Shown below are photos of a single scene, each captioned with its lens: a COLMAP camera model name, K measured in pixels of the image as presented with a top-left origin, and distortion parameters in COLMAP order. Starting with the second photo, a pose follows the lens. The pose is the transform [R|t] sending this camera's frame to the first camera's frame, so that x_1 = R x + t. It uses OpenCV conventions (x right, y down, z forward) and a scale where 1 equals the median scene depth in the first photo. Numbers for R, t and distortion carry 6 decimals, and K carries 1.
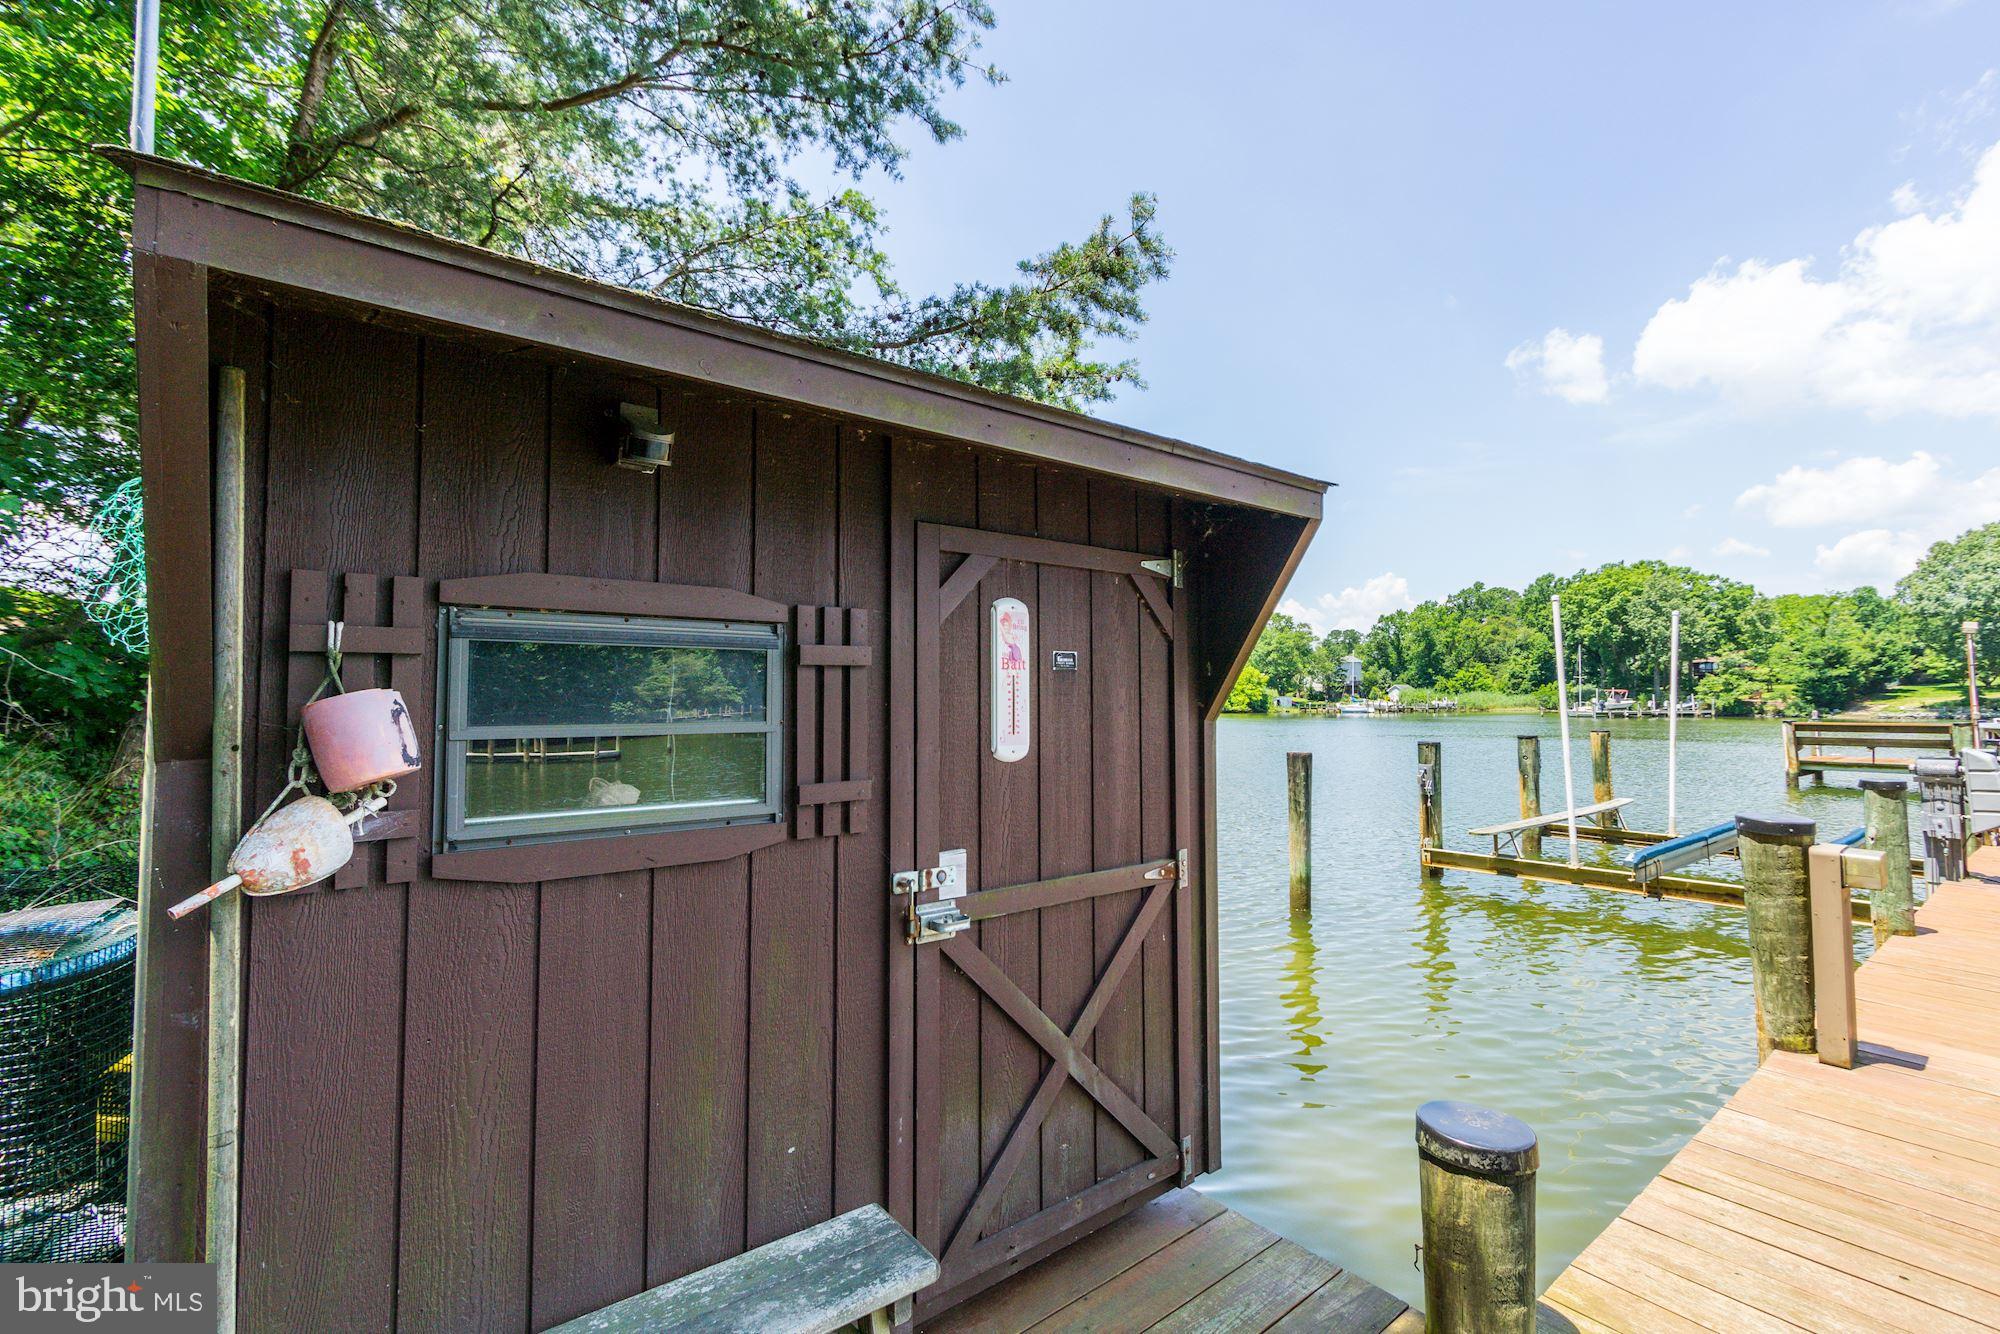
lens RADIAL K [[875.1, 0, 1003.3], [0, 875.1, 659.3], [0, 0, 1]] dist [0.002355, -0.000181]
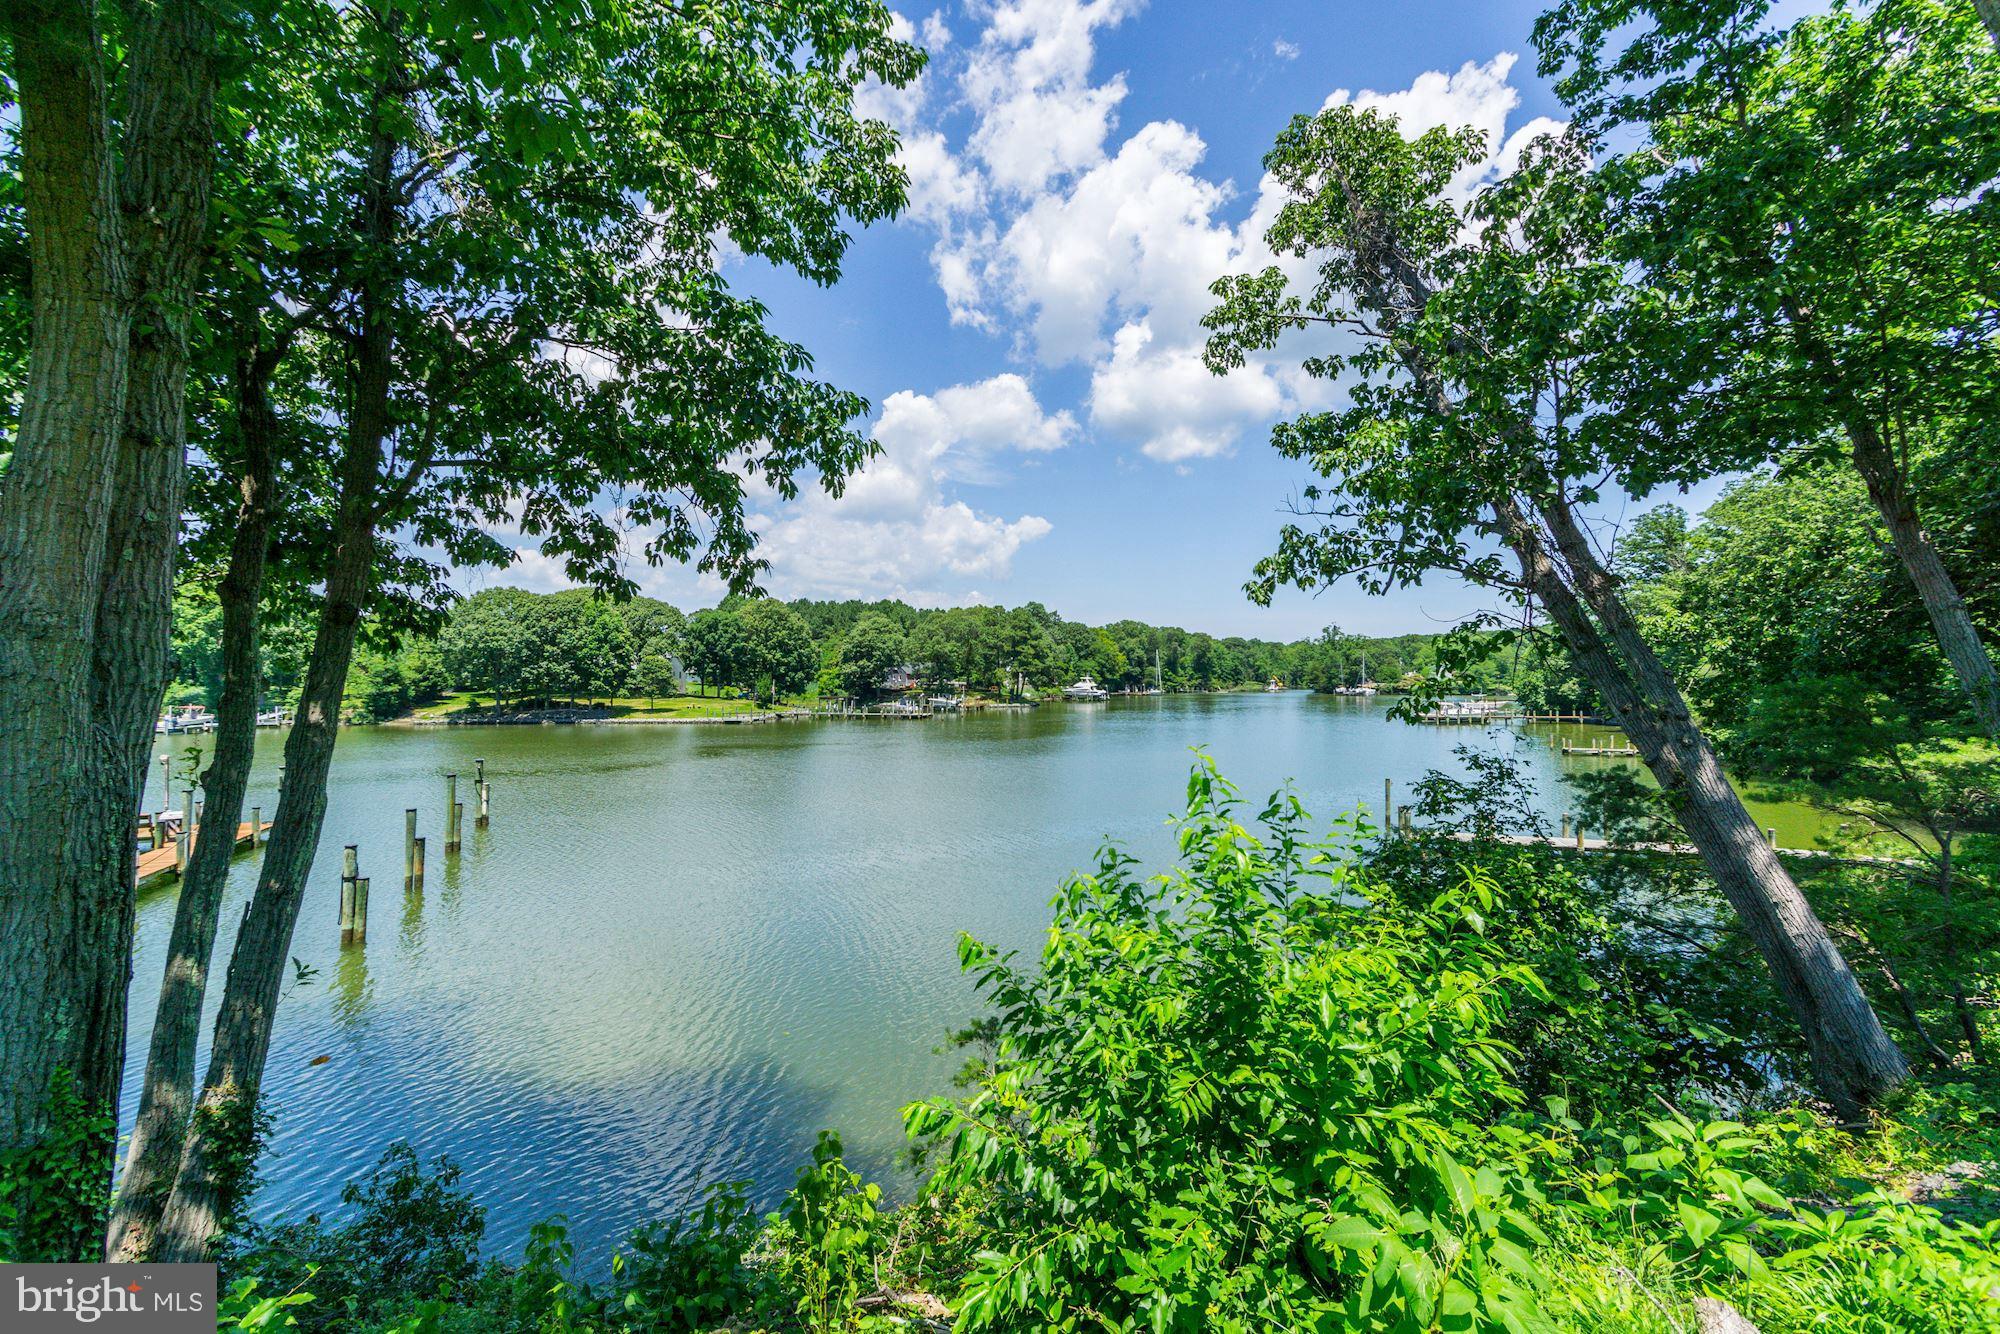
lens RADIAL K [[875.1, 0, 1003.3], [0, 875.1, 659.3], [0, 0, 1]] dist [0.002355, -0.000181]
pose [[0.288641, 0.020722, 0.957213, -0.021356], [-0.048811, 0.998784, -0.006903, -0.060538], [-0.956192, -0.044730, 0.289302, -0.219556]]
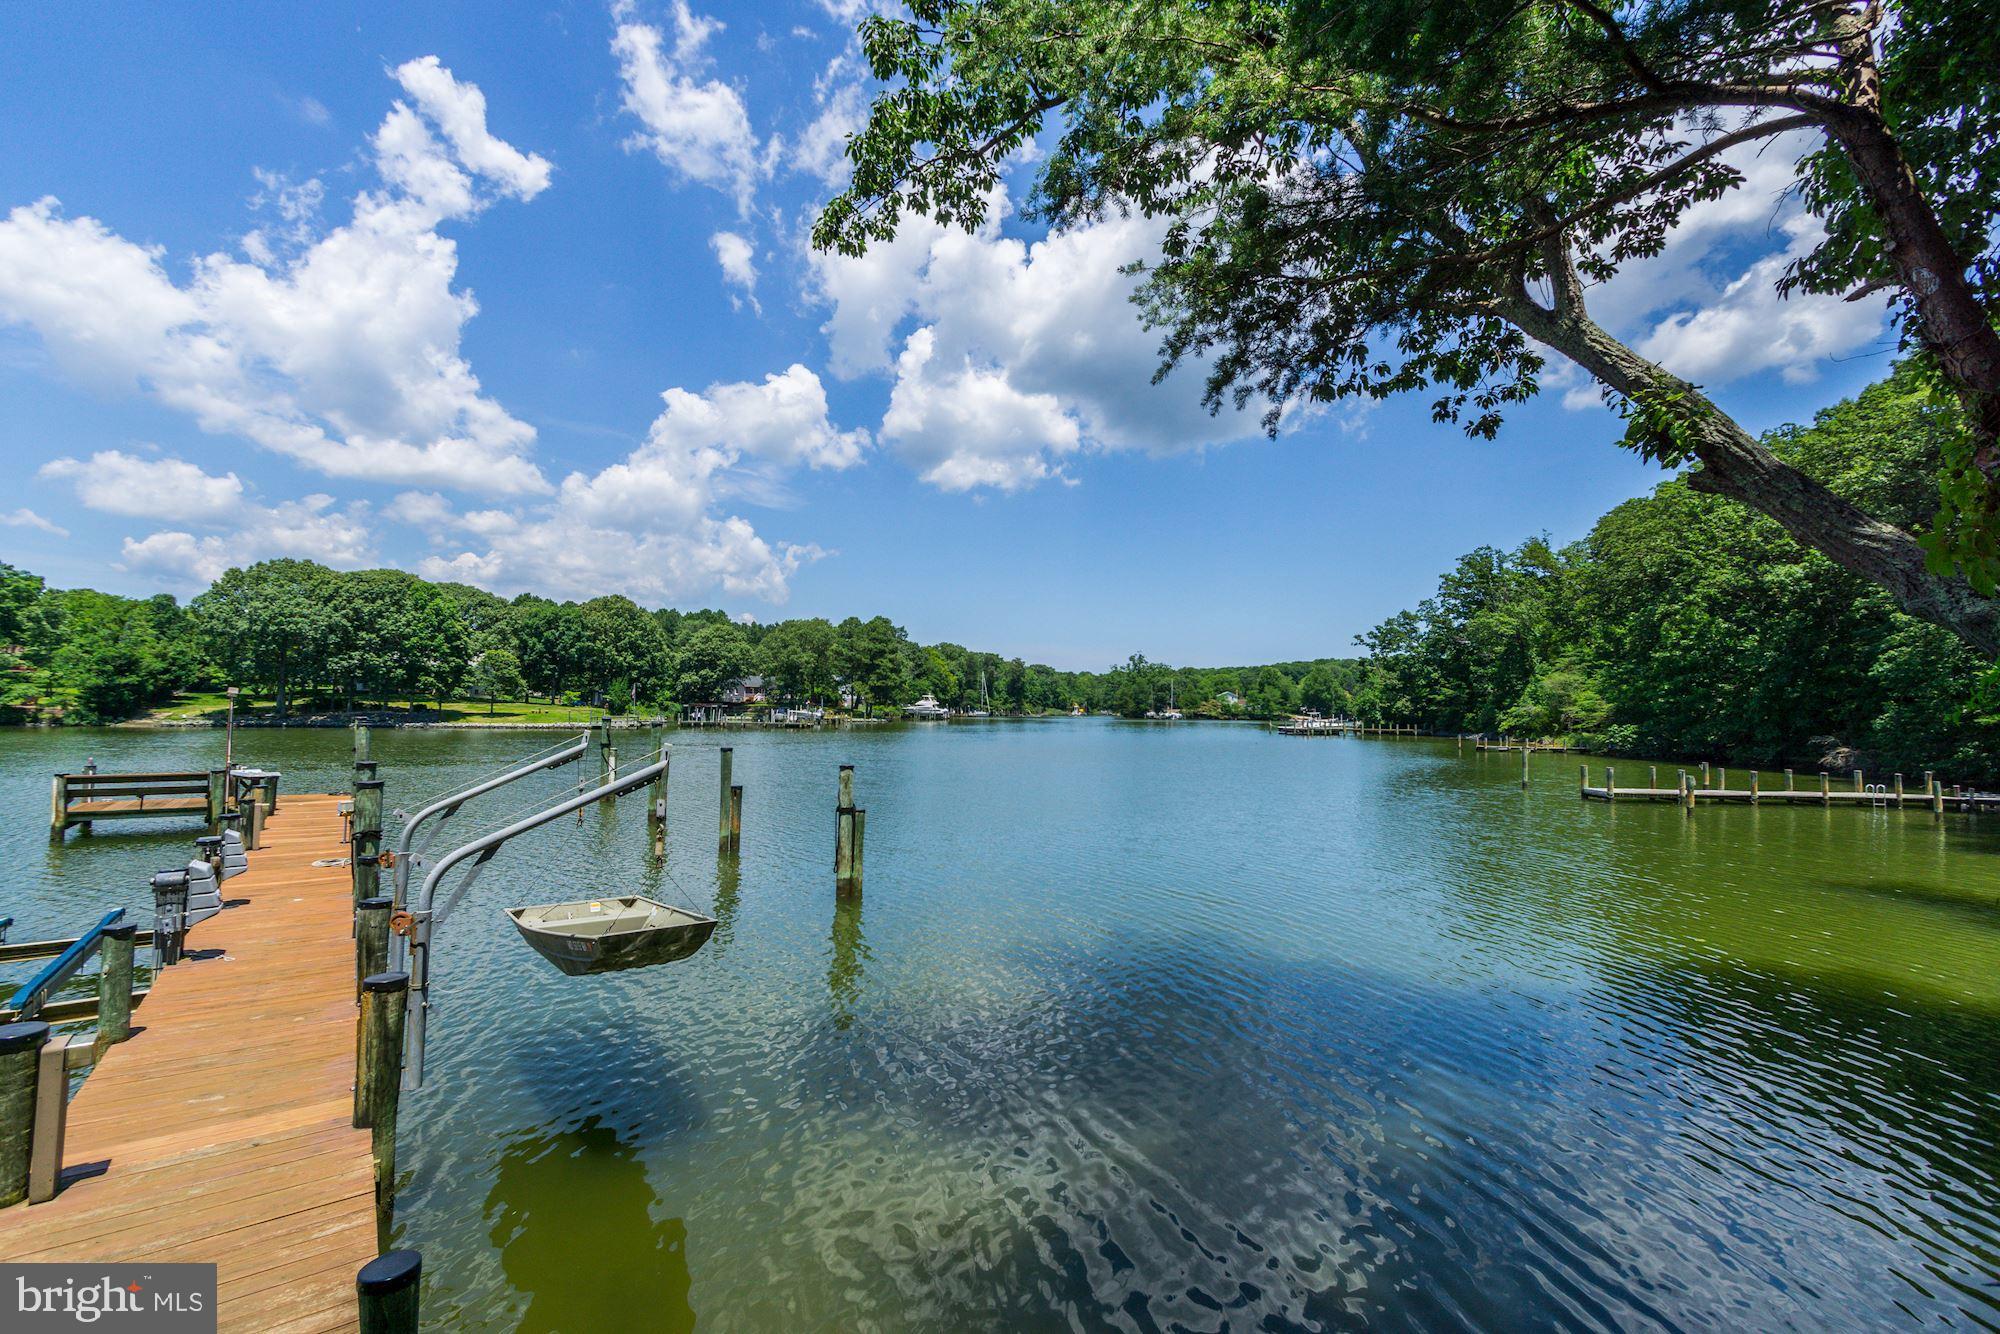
lens RADIAL K [[875.1, 0, 1003.3], [0, 875.1, 659.3], [0, 0, 1]] dist [0.002355, -0.000181]
pose [[0.025451, 0.058890, 0.997940, -0.018416], [-0.065595, 0.996210, -0.057115, -0.016589], [-0.997522, -0.064006, 0.029217, -0.020592]]
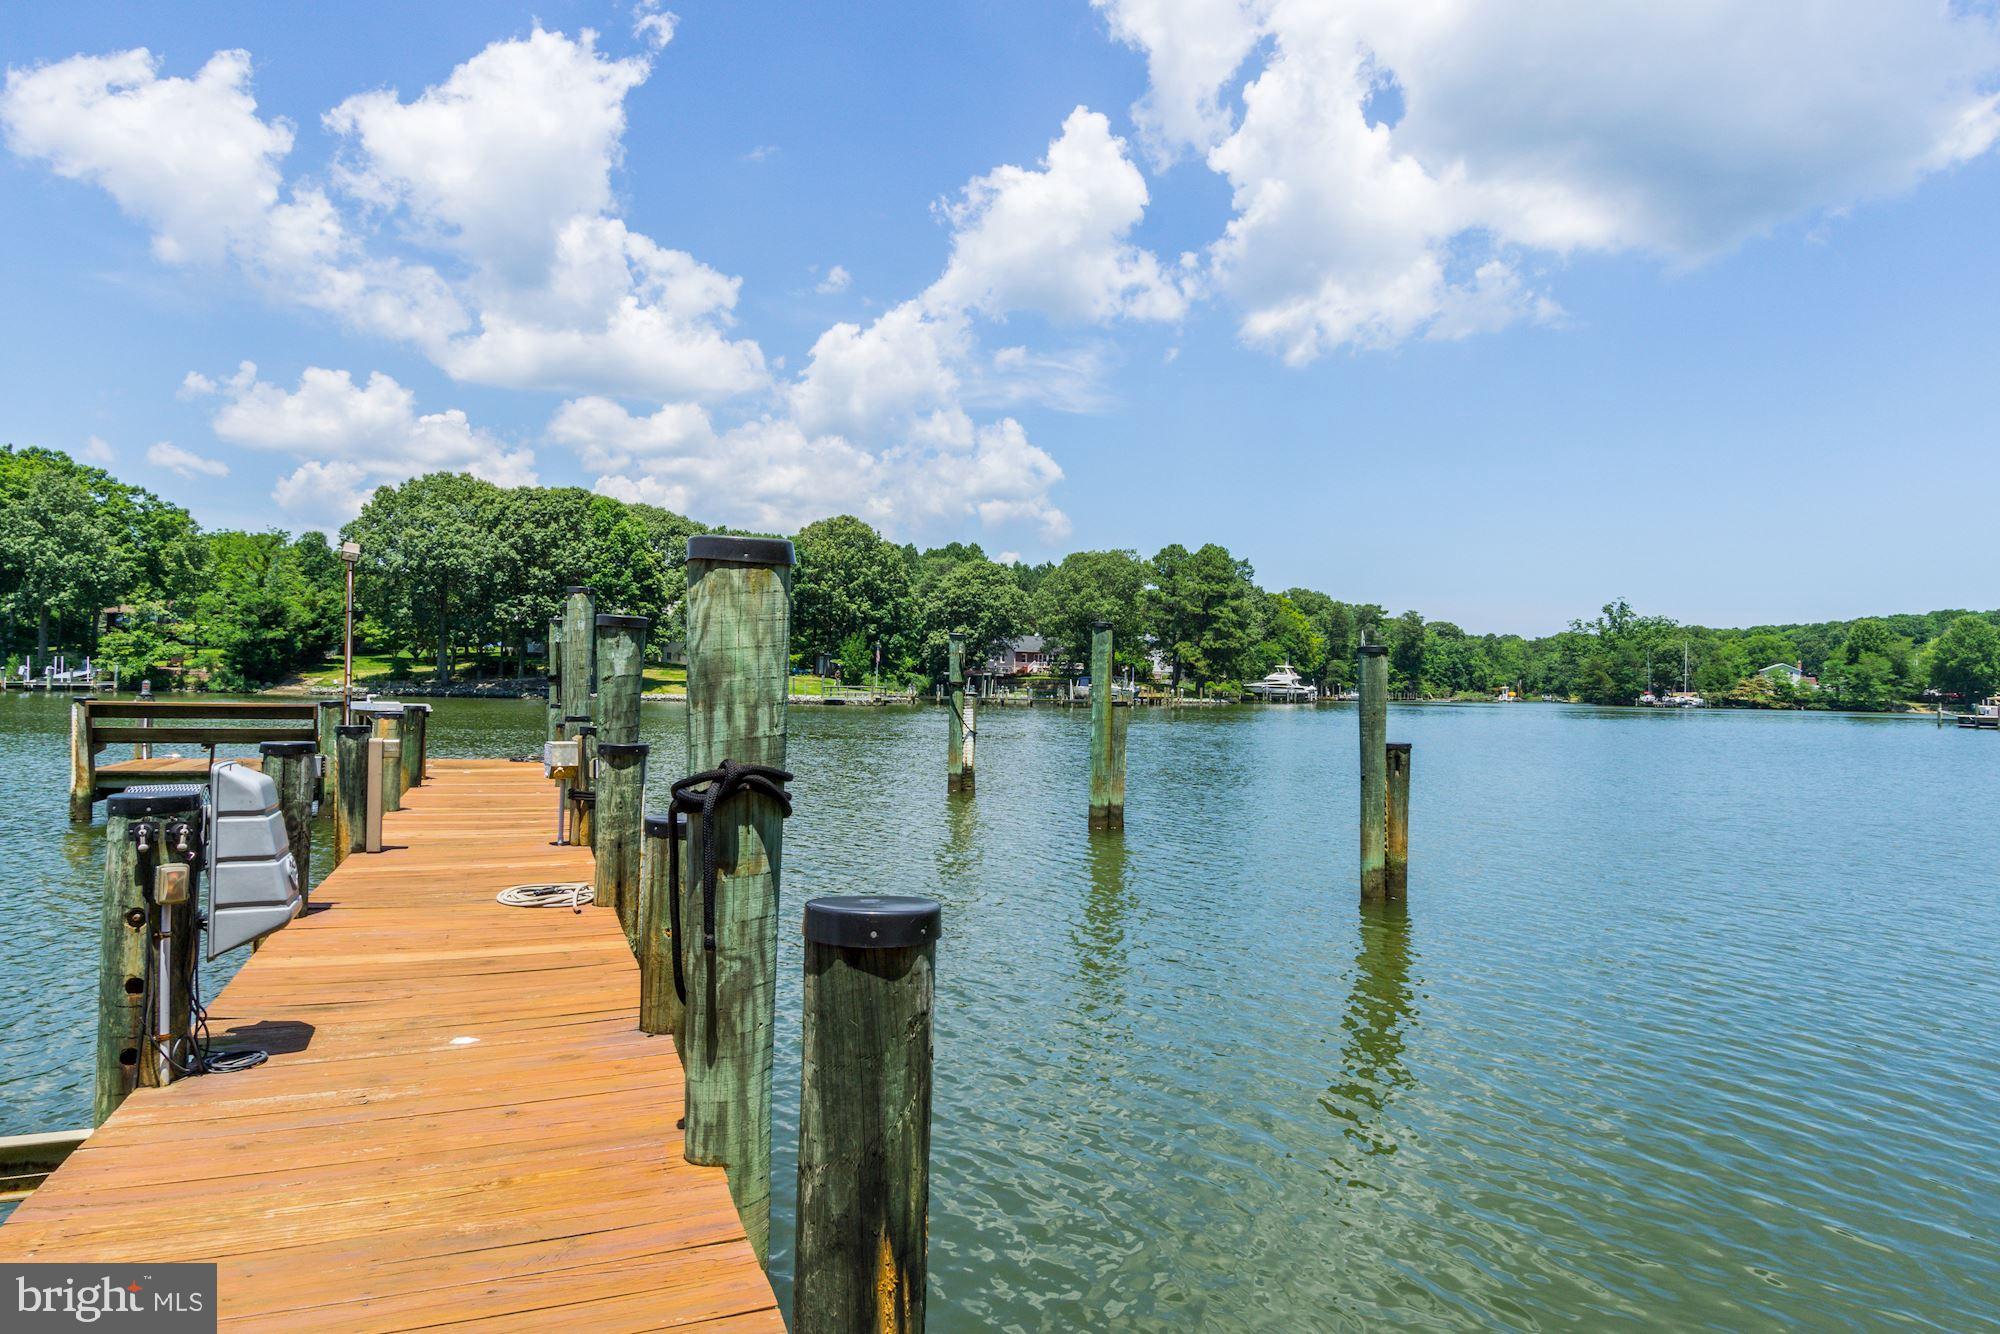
lens RADIAL K [[1263.9, 0, 1000.0], [0, 1263.9, 667.0], [0, 0, 1]] dist [0.005222, 0.004283]
pose [[0.296140, 0.024531, 0.954829, 0.074196], [-0.068940, 0.997612, -0.004249, 0.003690], [-0.952653, -0.064567, 0.297124, 0.055471]]
